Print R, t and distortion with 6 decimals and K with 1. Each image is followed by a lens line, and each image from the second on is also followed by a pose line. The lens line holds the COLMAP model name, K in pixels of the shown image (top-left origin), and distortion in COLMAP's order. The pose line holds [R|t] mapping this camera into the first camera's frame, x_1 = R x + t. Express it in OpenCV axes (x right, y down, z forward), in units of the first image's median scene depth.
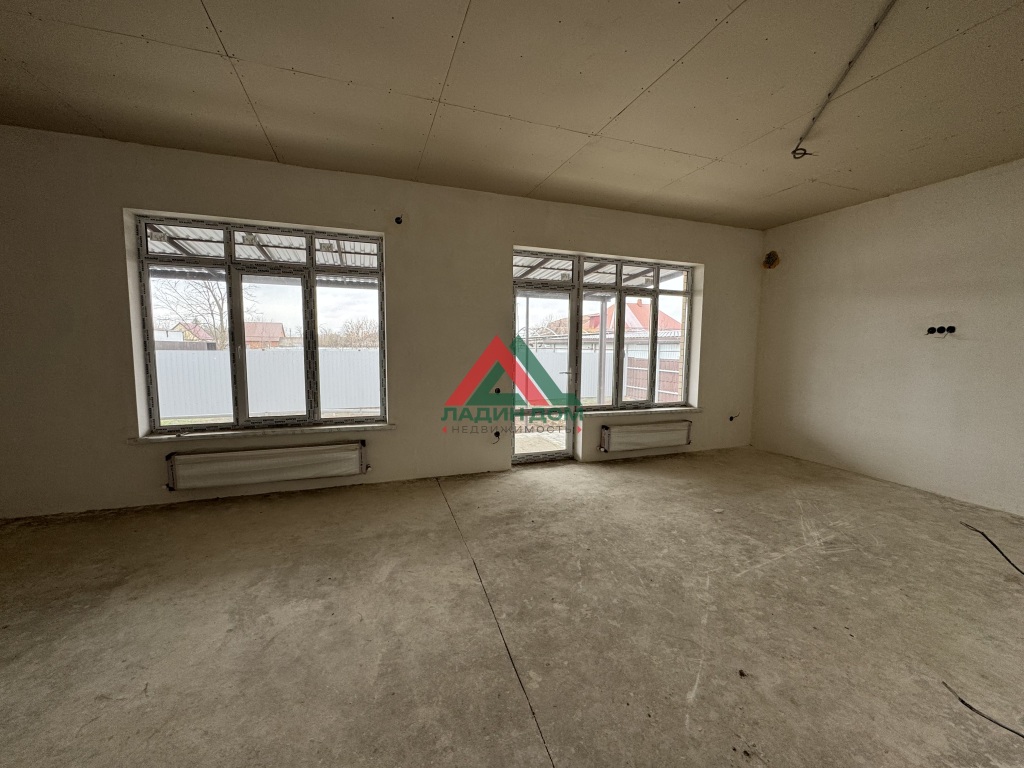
lens RADIAL K [[409.9, 0, 512.0], [0, 409.9, 384.0], [0, 0, 1]] dist [-0.002651, -0.000164]
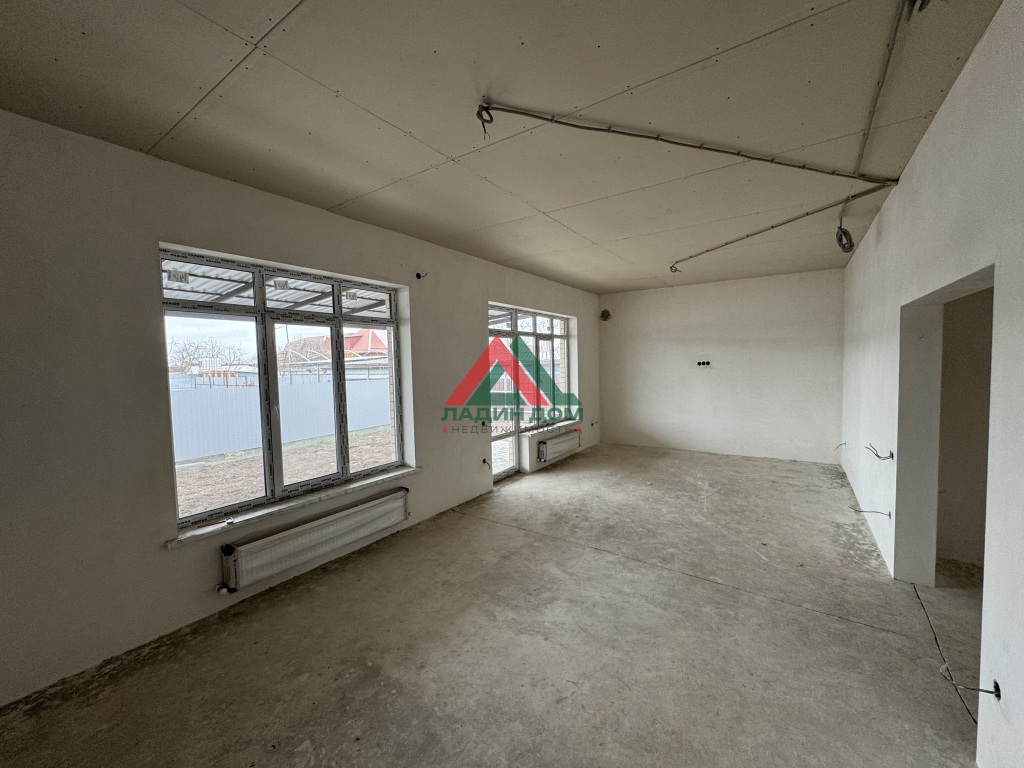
lens RADIAL K [[409.9, 0, 512.0], [0, 409.9, 384.0], [0, 0, 1]] dist [-0.002651, -0.000164]
pose [[0.810221, -0.057465, 0.583301, -0.766346], [0.084247, 0.996266, -0.018873, -0.079546], [-0.580039, 0.064433, 0.812037, 0.001911]]
